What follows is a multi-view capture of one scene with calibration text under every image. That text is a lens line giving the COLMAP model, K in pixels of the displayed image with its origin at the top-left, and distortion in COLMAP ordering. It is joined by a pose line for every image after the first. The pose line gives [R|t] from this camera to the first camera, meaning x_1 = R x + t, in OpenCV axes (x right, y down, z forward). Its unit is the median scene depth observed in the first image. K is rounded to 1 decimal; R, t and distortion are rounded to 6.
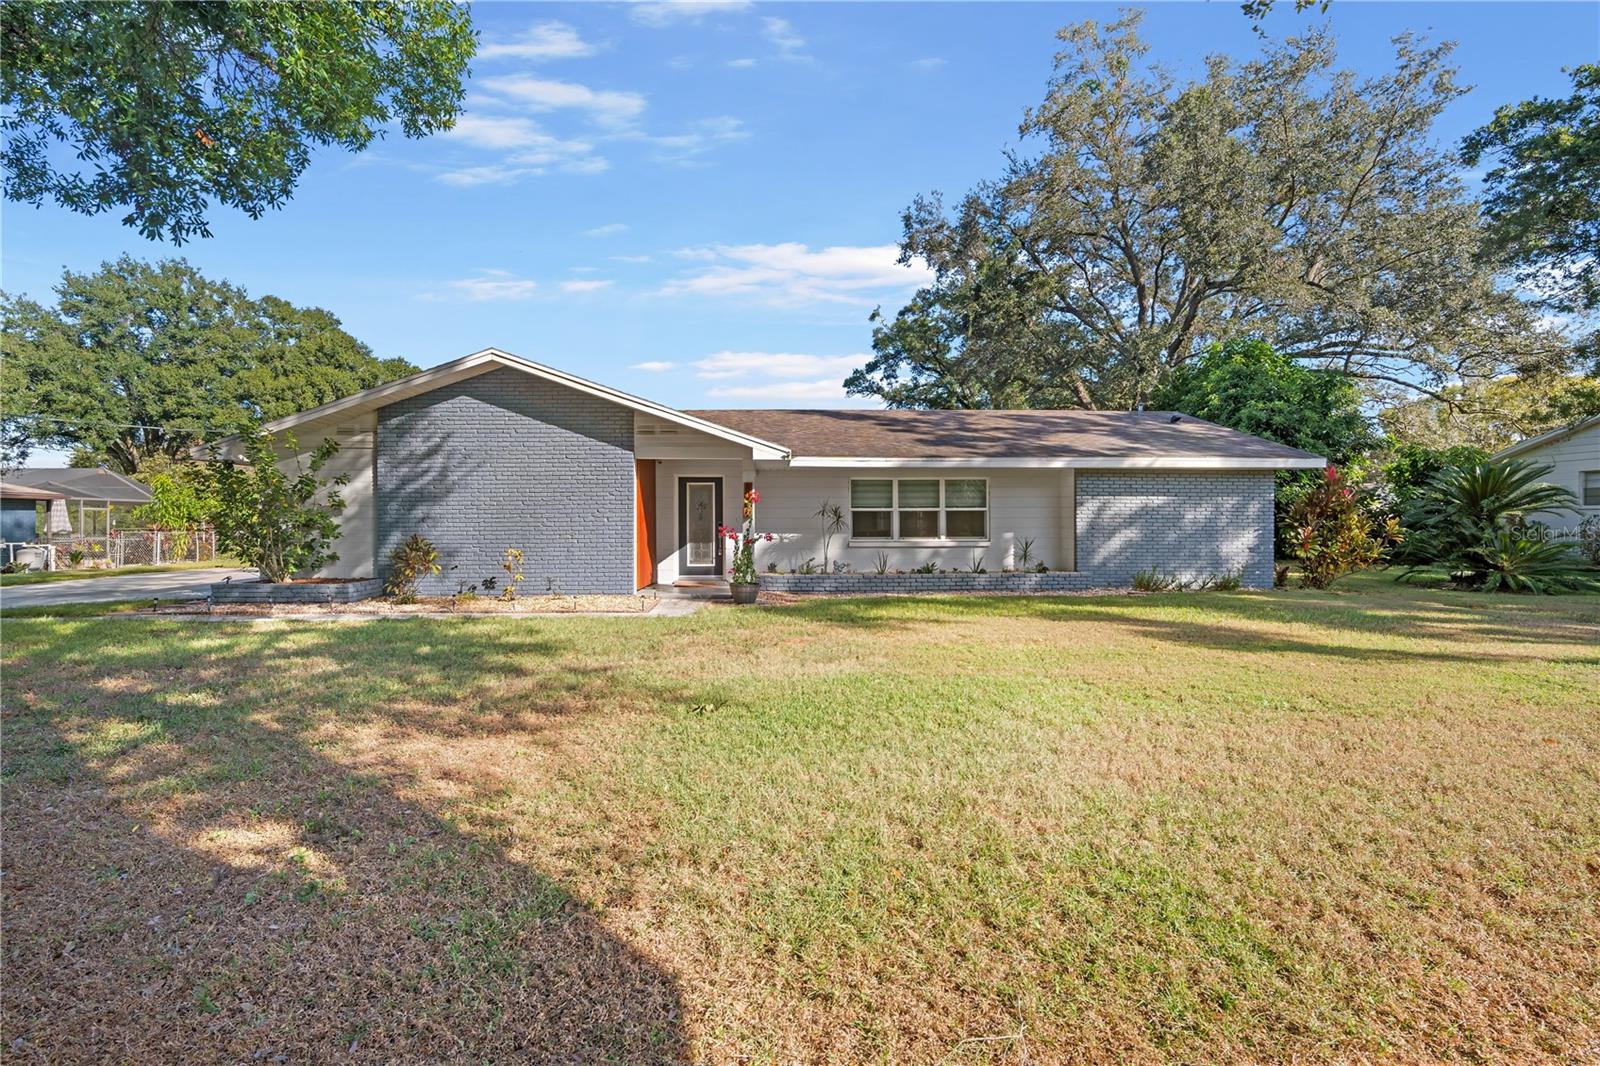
lens RADIAL K [[709.3, 0, 800.9], [0, 709.3, 526.8], [0, 0, 1]] dist [0.004268, 0.001594]
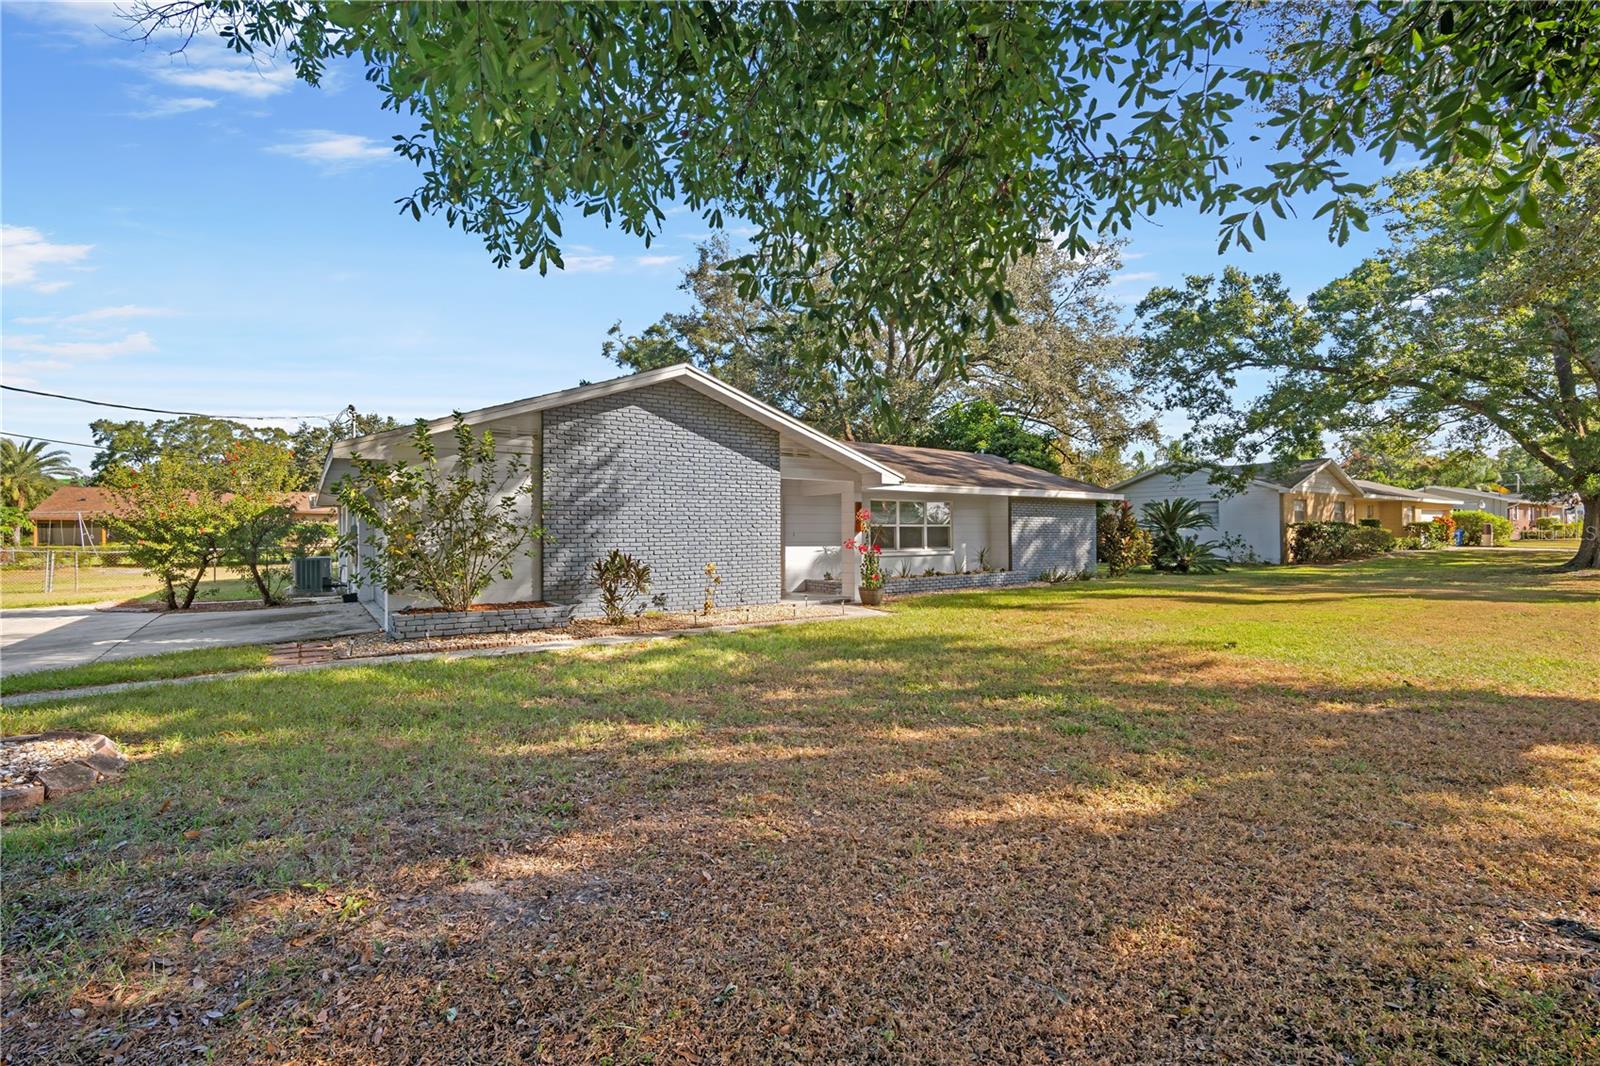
lens RADIAL K [[709.3, 0, 804.6], [0, 709.3, 537.2], [0, 0, 1]] dist [0.004268, 0.001594]
pose [[0.836759, -0.005400, 0.547544, -0.717385], [0.008397, 0.999960, -0.002970, -0.001811], [-0.547507, 0.007083, 0.836771, 0.066480]]
